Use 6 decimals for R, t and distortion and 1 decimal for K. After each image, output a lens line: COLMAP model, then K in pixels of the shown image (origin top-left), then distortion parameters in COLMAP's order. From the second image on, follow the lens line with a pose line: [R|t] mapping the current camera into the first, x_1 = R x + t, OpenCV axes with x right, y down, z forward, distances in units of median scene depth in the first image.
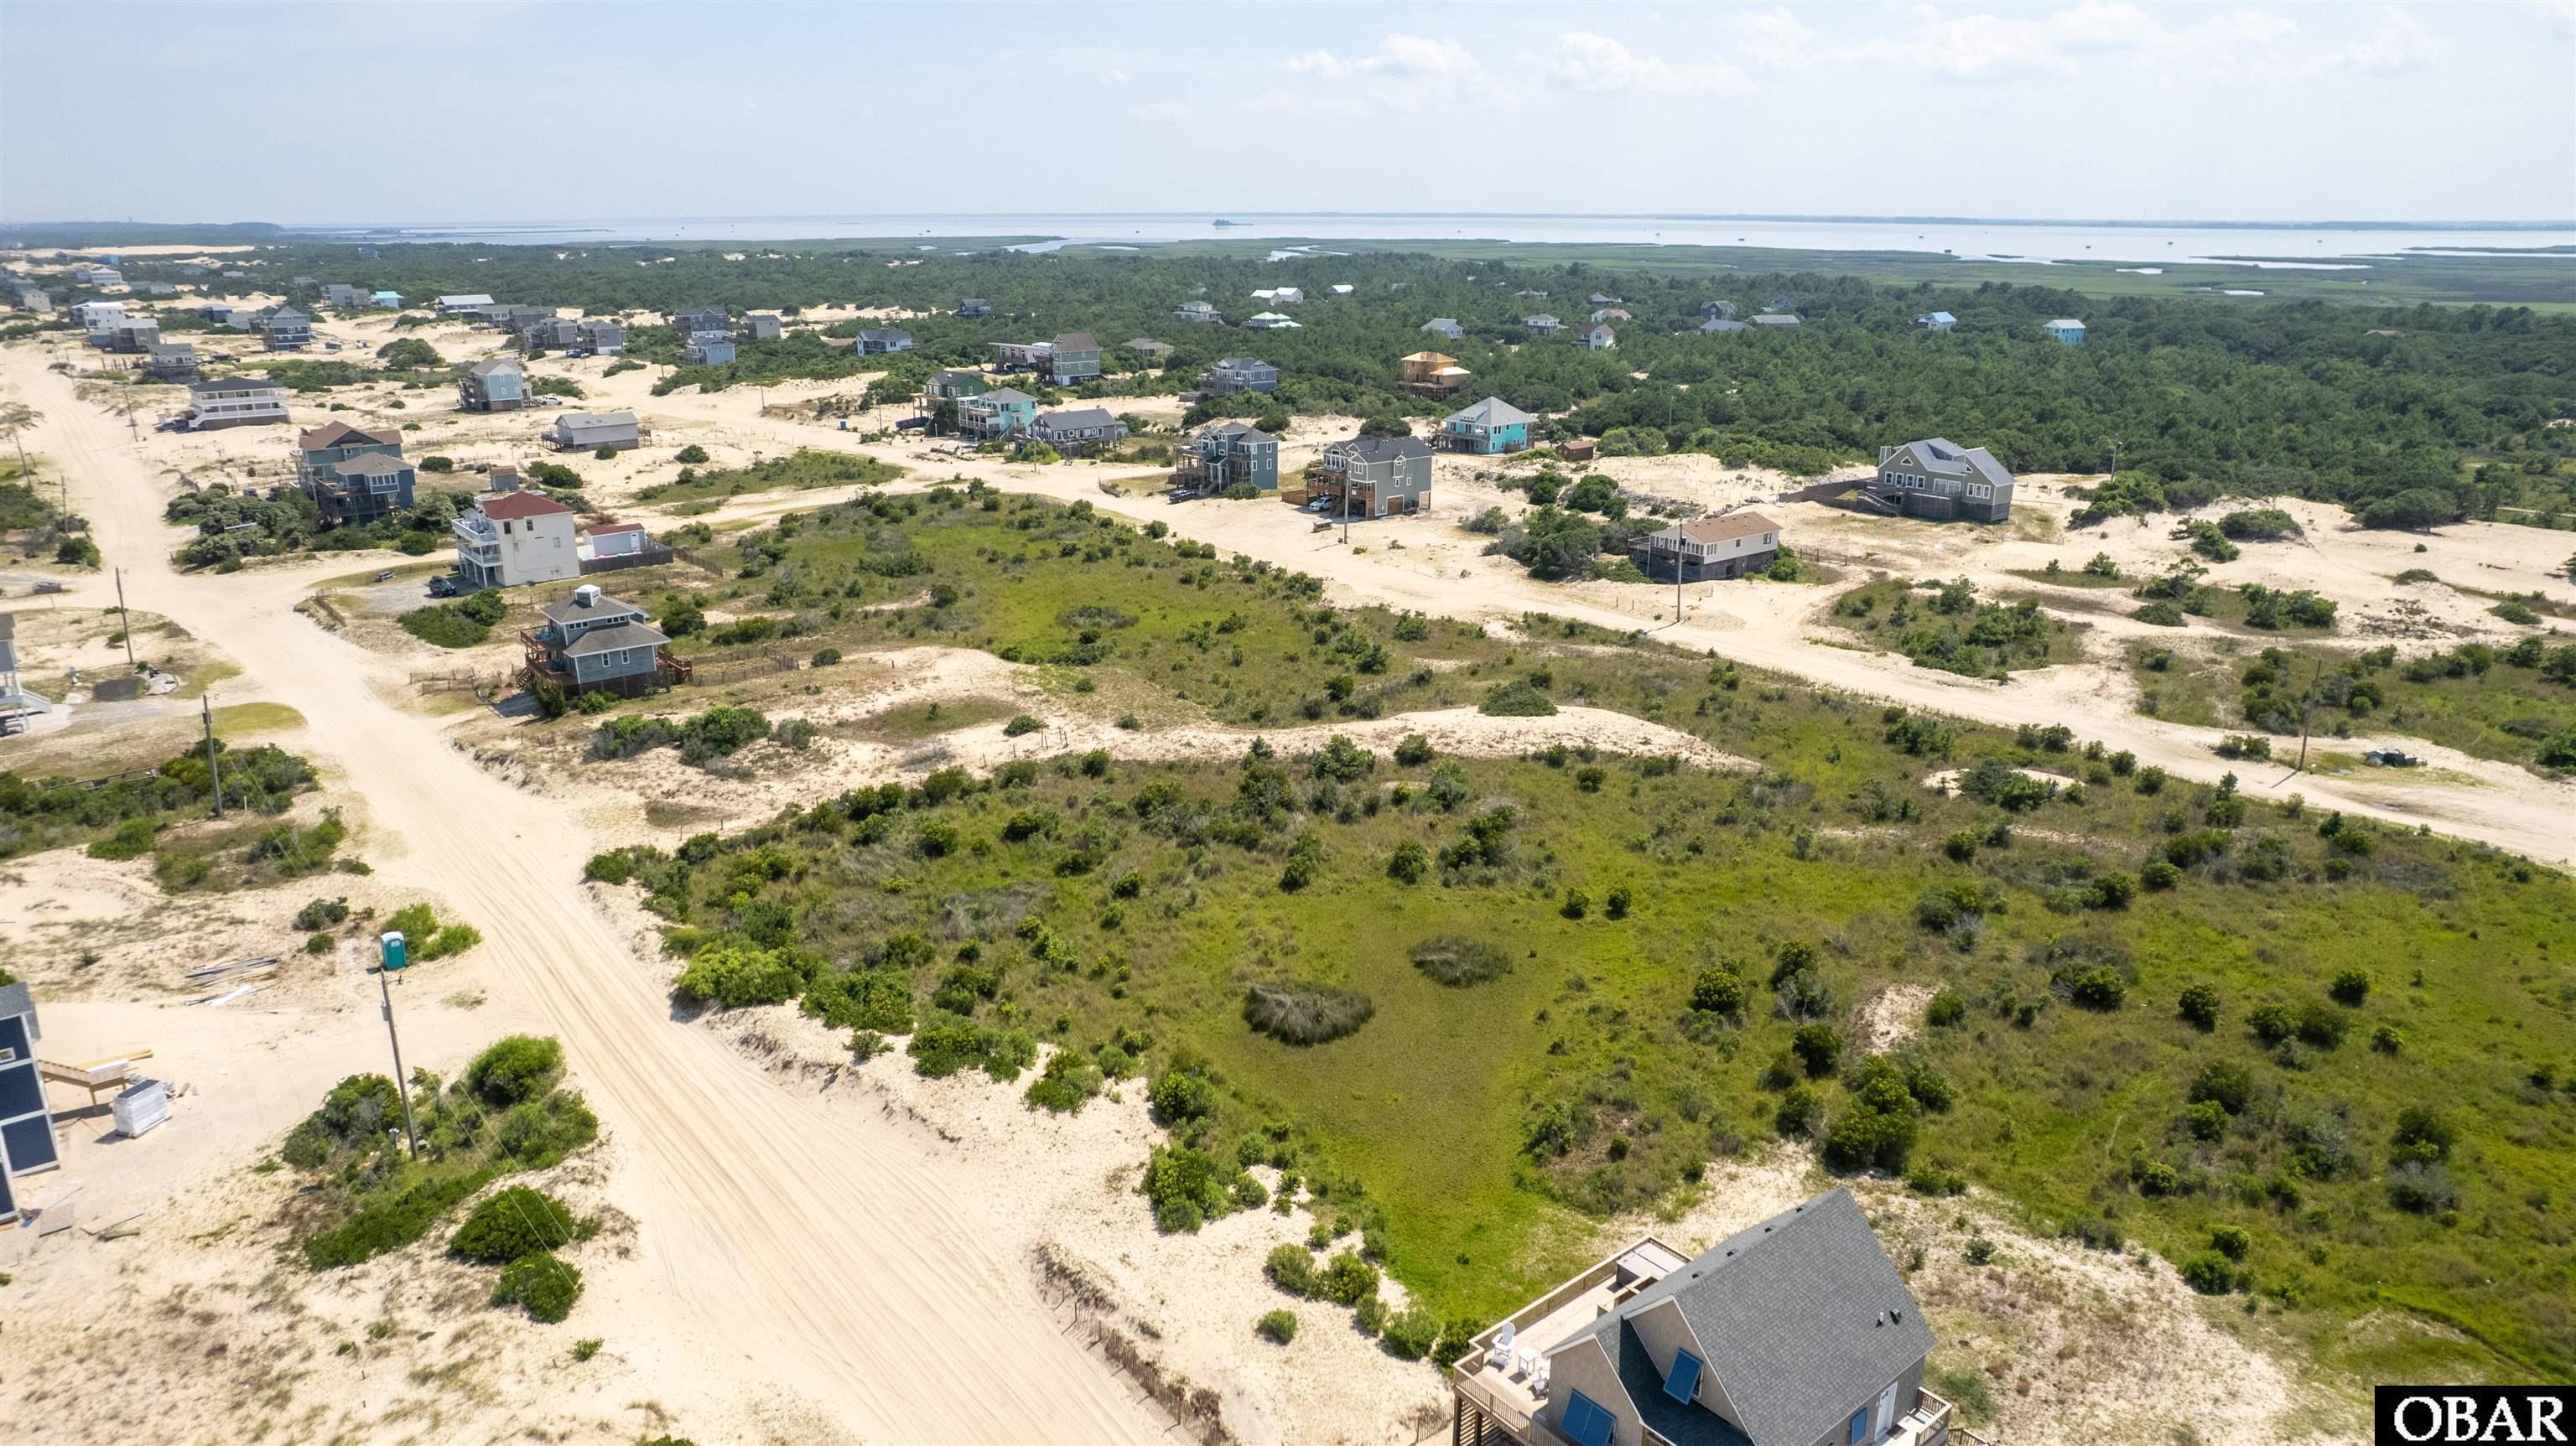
lens RADIAL K [[1655.6, 0, 1283.3], [0, 1655.6, 727.7], [0, 0, 1]] dist [-0.072304, 0.061046]
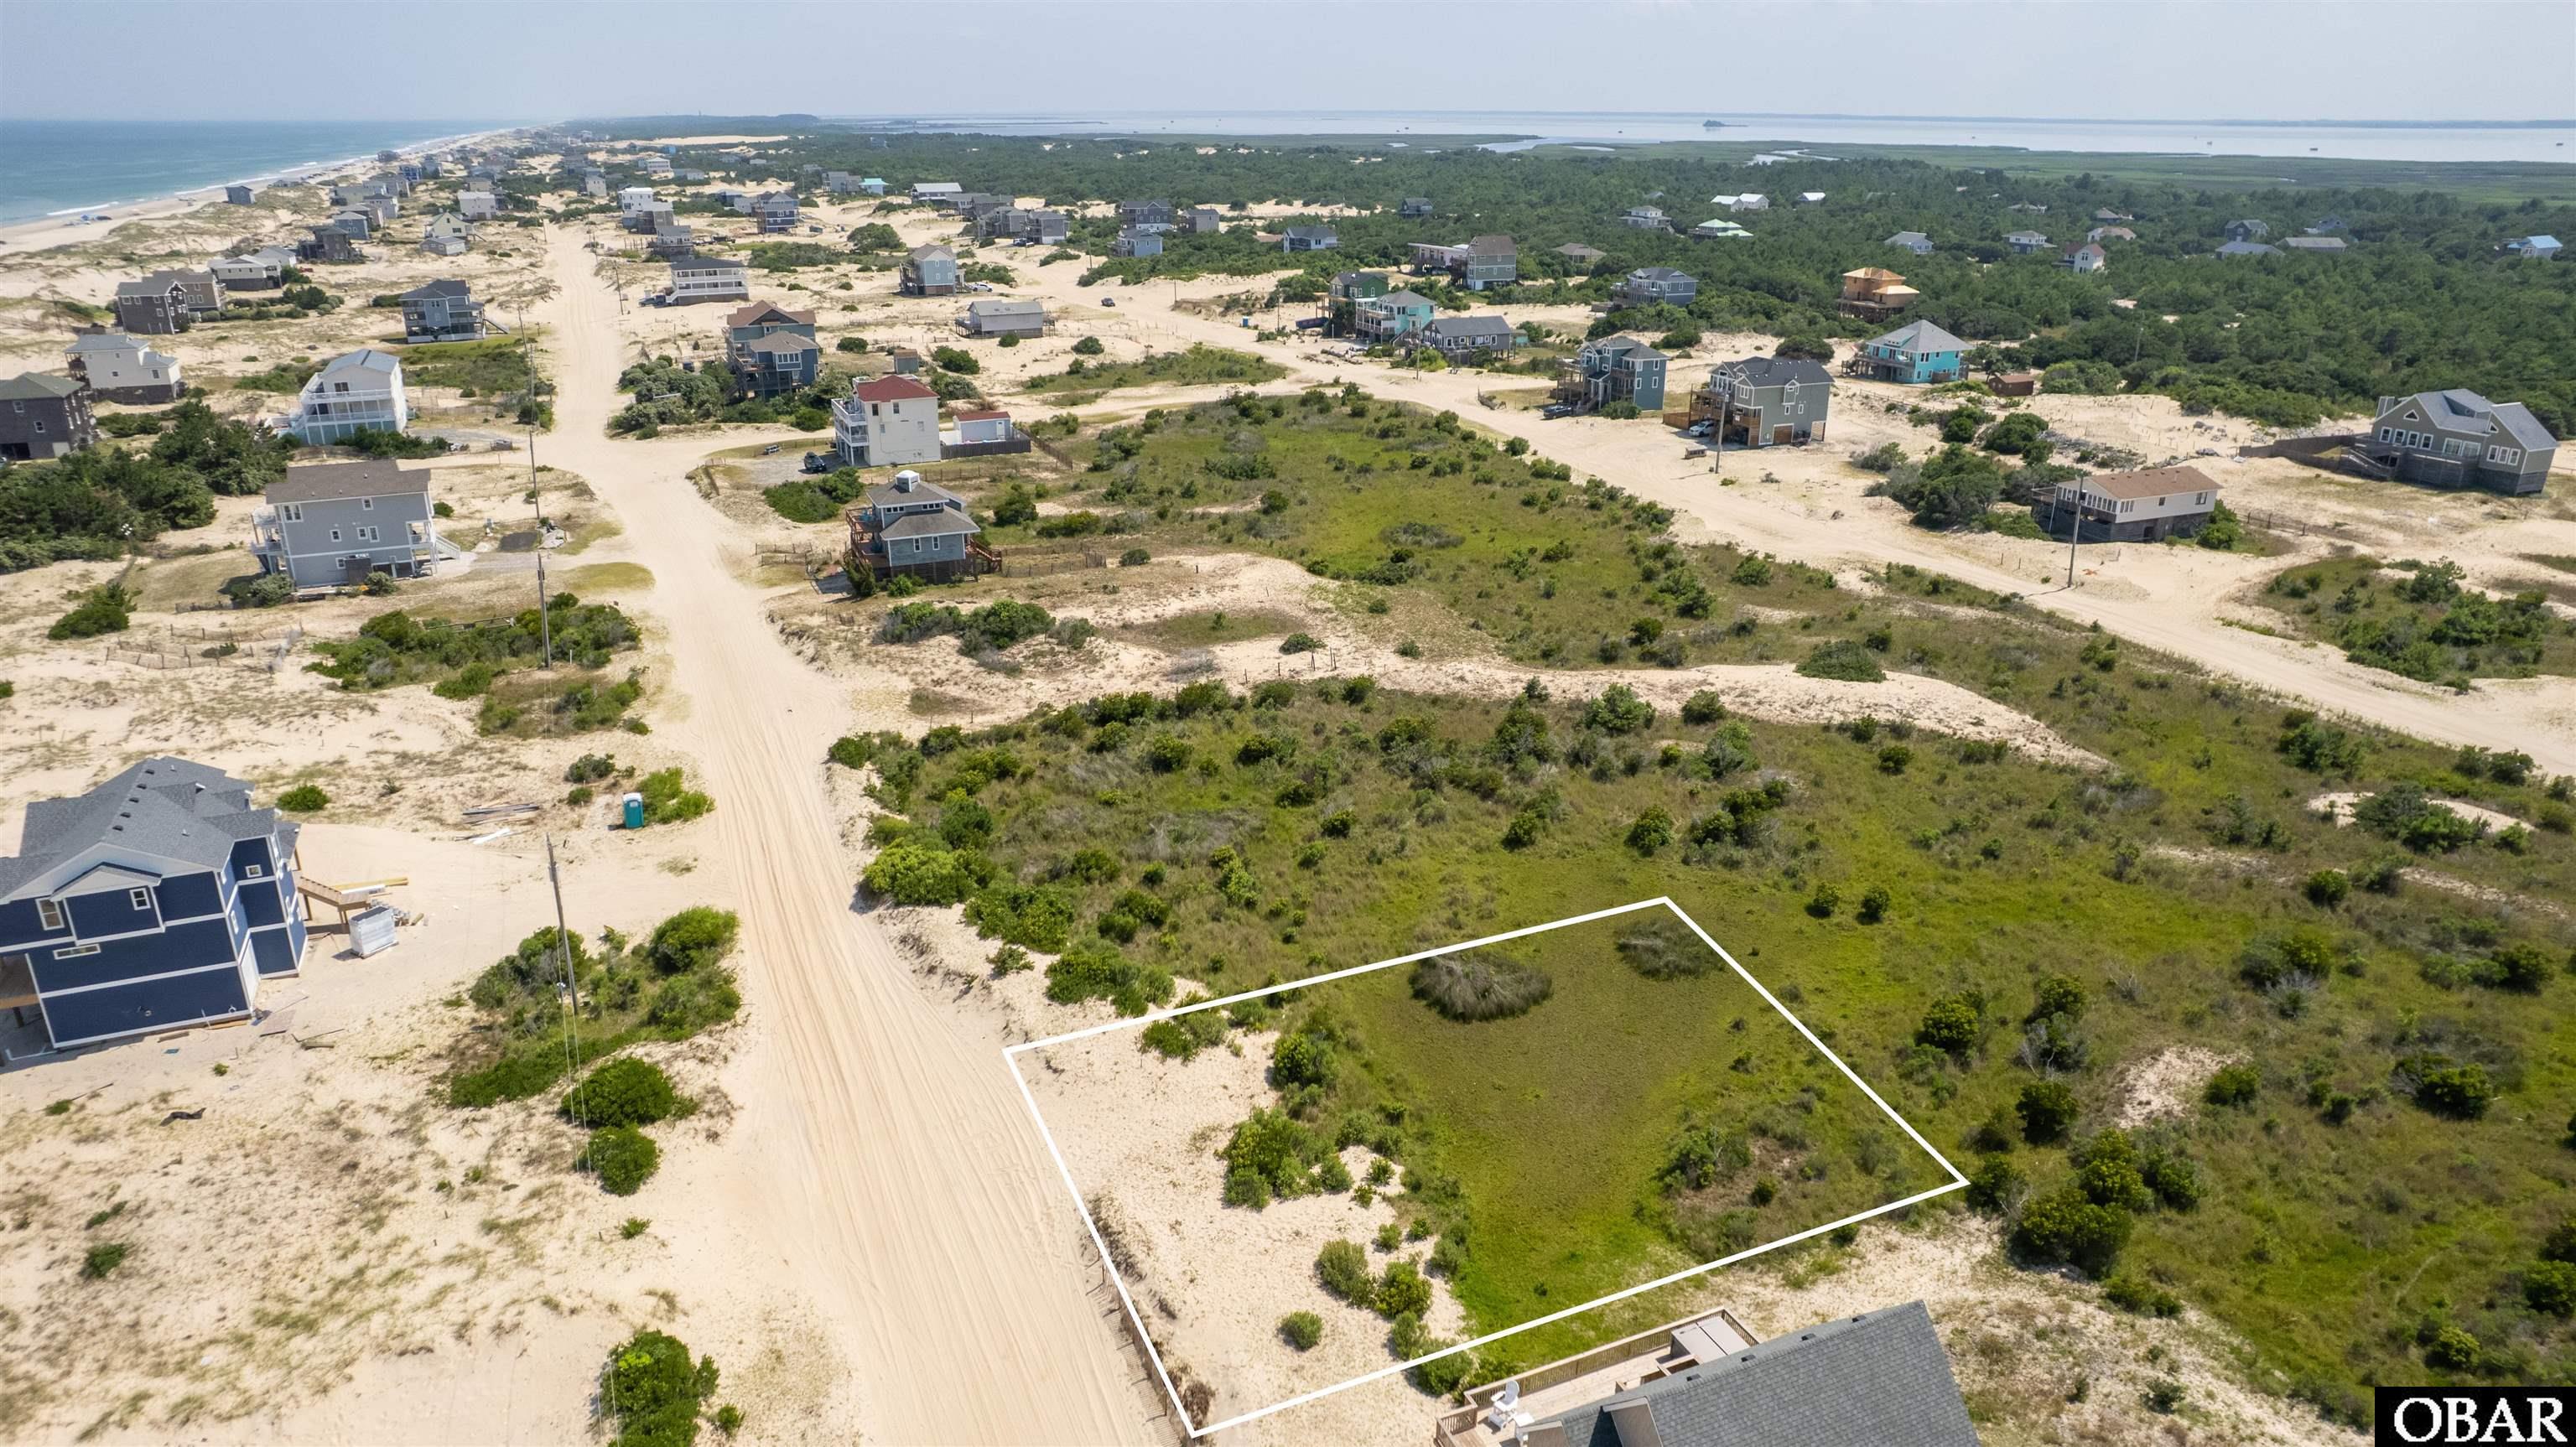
lens RADIAL K [[1677.4, 0, 1287.2], [0, 1677.4, 723.0], [0, 0, 1]] dist [-0.082243, 0.075514]
pose [[0.962368, 0.096209, -0.254150, 0.091932], [-0.083451, 0.994671, 0.060538, -0.014160], [0.258620, -0.037051, 0.965268, 0.052337]]
